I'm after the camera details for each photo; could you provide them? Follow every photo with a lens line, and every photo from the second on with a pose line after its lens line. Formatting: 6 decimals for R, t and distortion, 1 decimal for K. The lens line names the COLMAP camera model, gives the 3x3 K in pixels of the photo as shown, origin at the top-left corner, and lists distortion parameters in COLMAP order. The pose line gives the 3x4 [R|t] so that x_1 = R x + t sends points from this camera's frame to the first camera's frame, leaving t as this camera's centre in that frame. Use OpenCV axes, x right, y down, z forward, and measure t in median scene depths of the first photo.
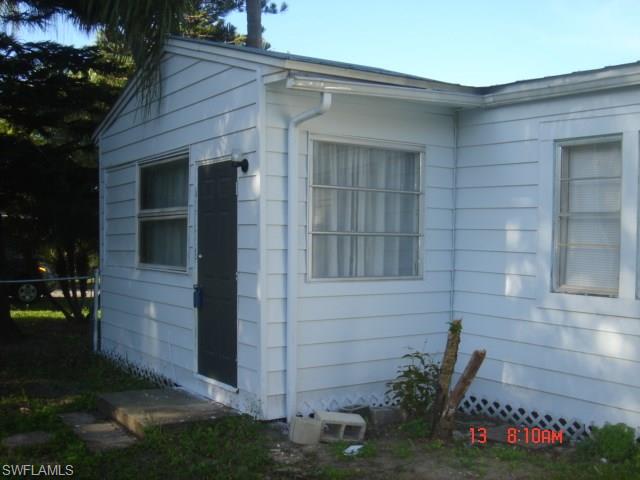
lens RADIAL K [[756.5, 0, 319.6], [0, 756.5, 255.3], [0, 0, 1]] dist [-0.146381, 0.068756]
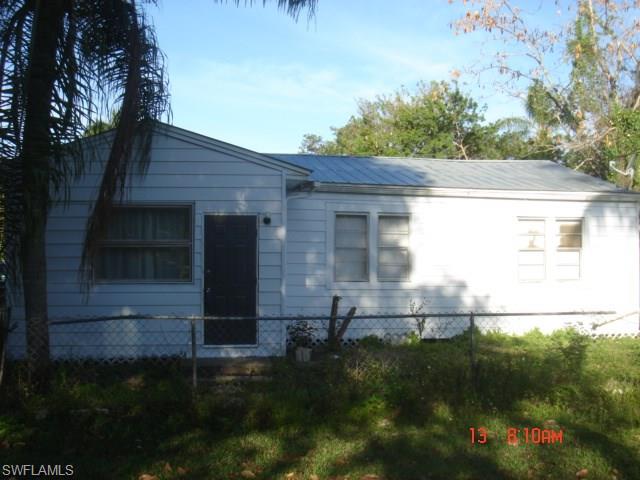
lens RADIAL K [[756.5, 0, 319.6], [0, 756.5, 255.3], [0, 0, 1]] dist [-0.146381, 0.068756]
pose [[0.419277, -0.017175, 0.907696, -1.635808], [0.015164, 0.999814, 0.011914, -0.052113], [-0.907732, 0.008770, 0.419460, 0.113076]]
